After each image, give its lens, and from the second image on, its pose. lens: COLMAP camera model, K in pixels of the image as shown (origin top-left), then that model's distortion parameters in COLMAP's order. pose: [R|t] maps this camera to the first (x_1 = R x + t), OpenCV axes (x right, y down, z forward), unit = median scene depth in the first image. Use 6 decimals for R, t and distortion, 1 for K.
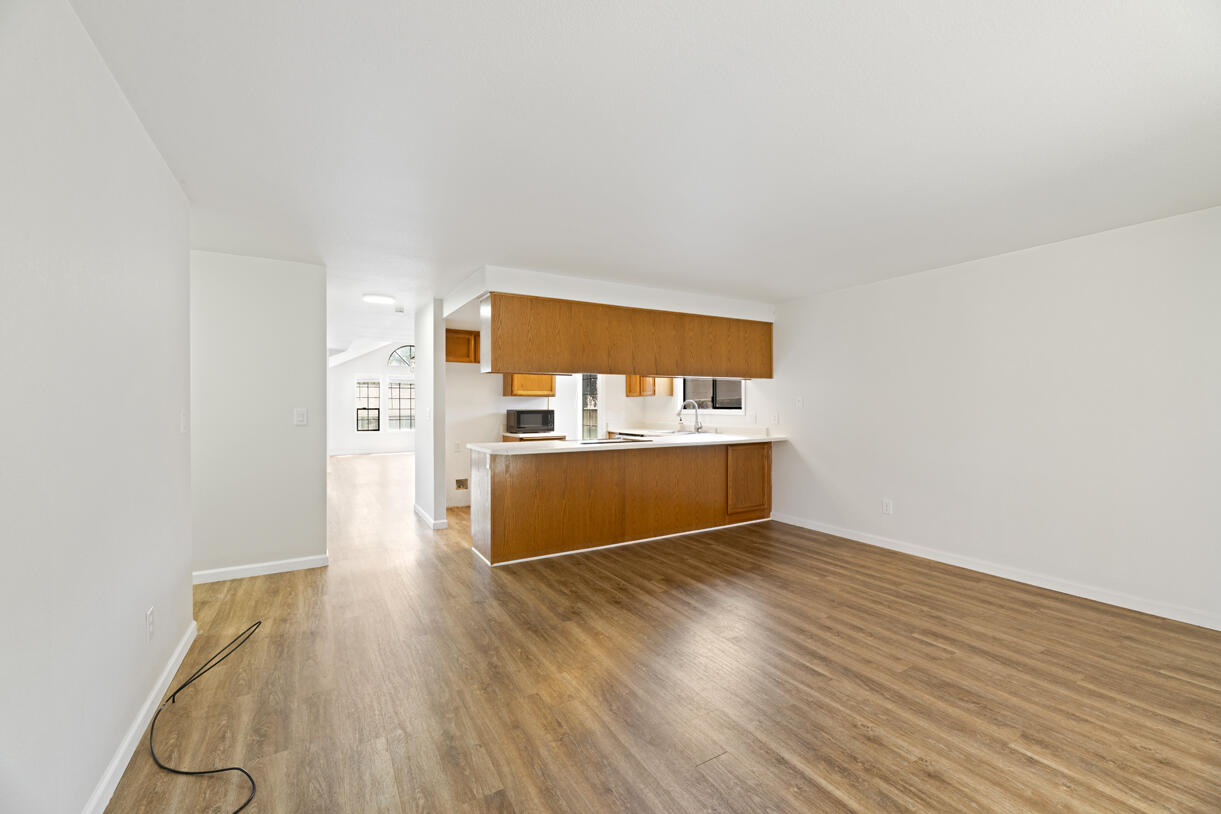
lens RADIAL K [[498.4, 0, 600.9], [0, 498.4, 407.6], [0, 0, 1]] dist [0.002299, -0.003400]
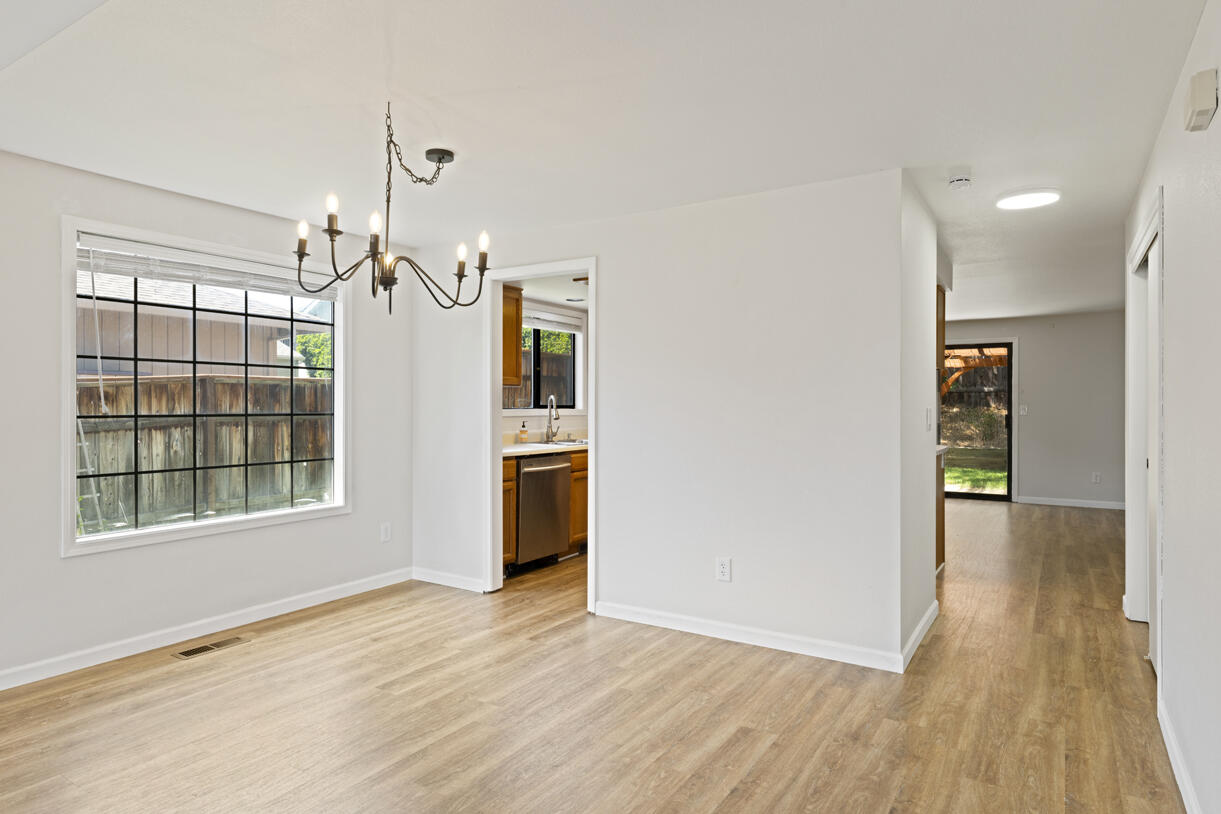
lens RADIAL K [[725.5, 0, 613.1], [0, 725.5, 403.8], [0, 0, 1]] dist [0.004227, -0.000740]
pose [[-0.476355, 0.002443, 0.879250, -1.128984], [0.000558, 0.999997, -0.002476, -0.000700], [-0.879253, -0.000688, -0.476355, 2.173870]]
